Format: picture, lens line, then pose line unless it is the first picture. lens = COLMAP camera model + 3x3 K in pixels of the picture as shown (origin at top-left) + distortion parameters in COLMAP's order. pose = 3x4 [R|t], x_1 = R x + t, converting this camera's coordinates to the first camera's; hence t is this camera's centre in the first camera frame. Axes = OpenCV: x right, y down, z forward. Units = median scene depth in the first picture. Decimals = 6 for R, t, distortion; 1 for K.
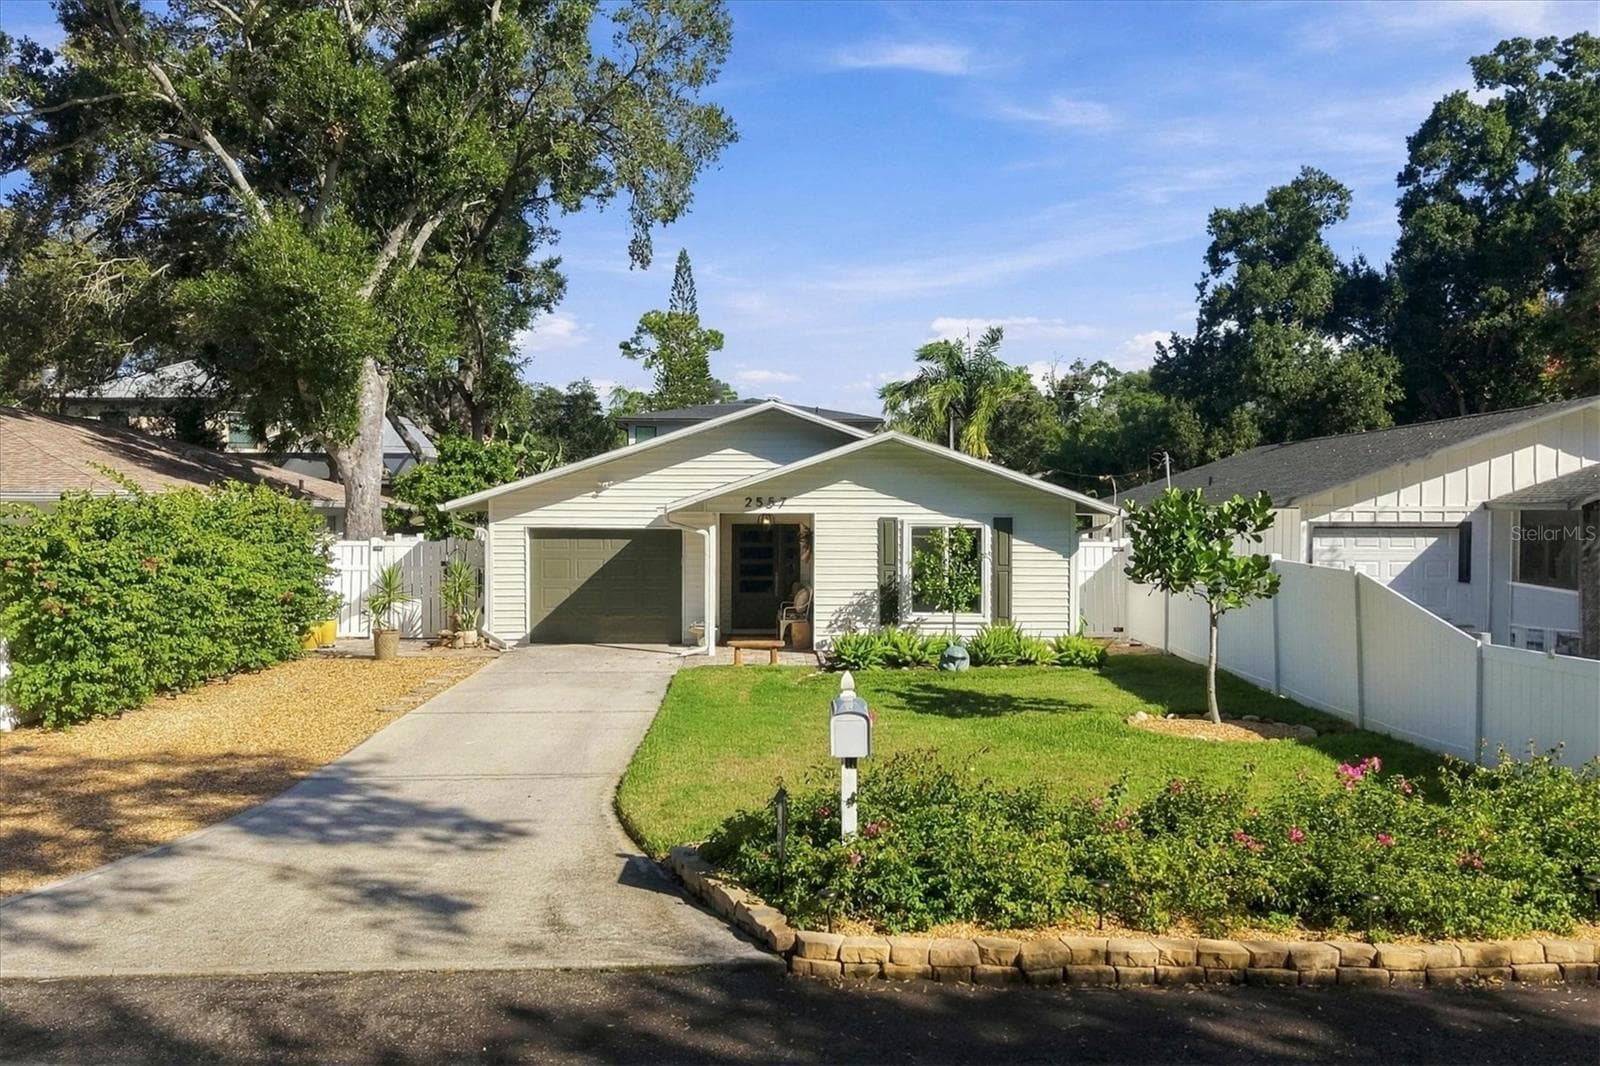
lens RADIAL K [[1282.9, 0, 794.2], [0, 1282.9, 534.2], [0, 0, 1]] dist [-0.004185, -0.027934]
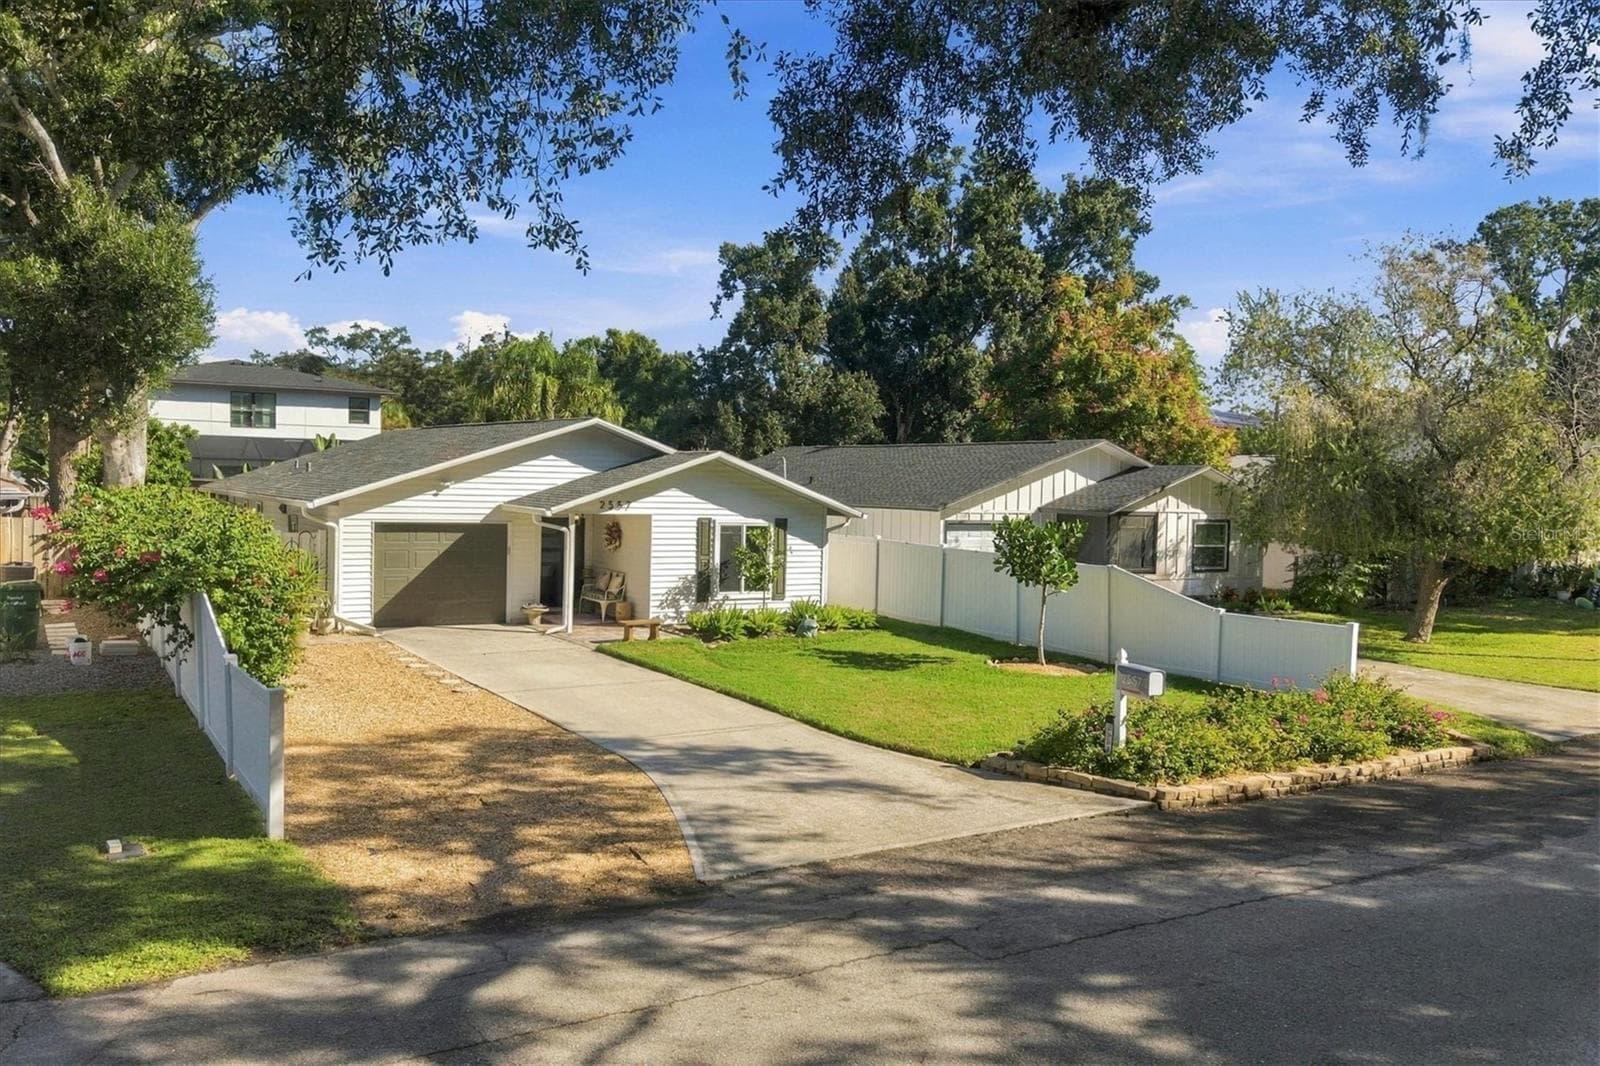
lens RADIAL K [[1224.6, 0, 805.1], [0, 1224.6, 532.1], [0, 0, 1]] dist [0.050408, -0.060422]
pose [[0.852528, -0.000856, 0.522680, -0.433050], [-0.017983, 0.999359, 0.030967, -0.034895], [-0.522372, -0.035799, 0.851966, -0.079319]]
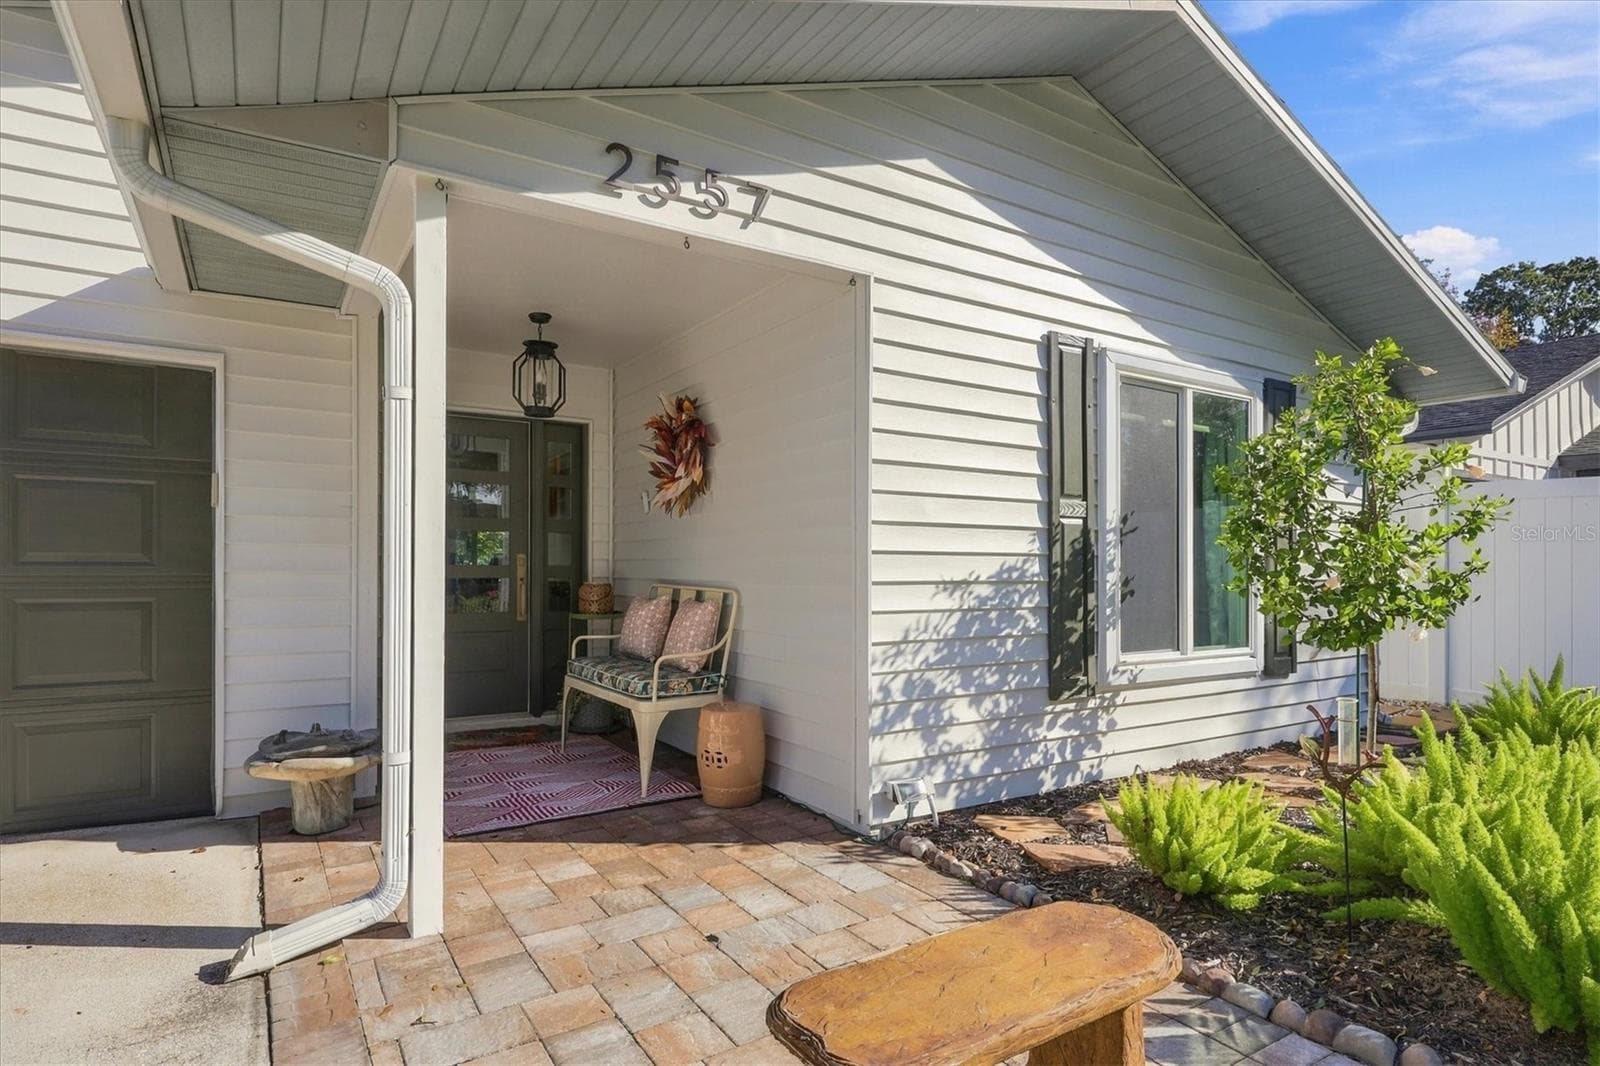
lens RADIAL K [[860.4, 0, 796.1], [0, 860.4, 548.6], [0, 0, 1]] dist [-0.003179, -0.000502]
pose [[0.859082, 0.010342, 0.511734, -0.074694], [0.007793, 0.999416, -0.033281, 0.038408], [-0.511779, 0.032579, 0.858499, 0.784589]]
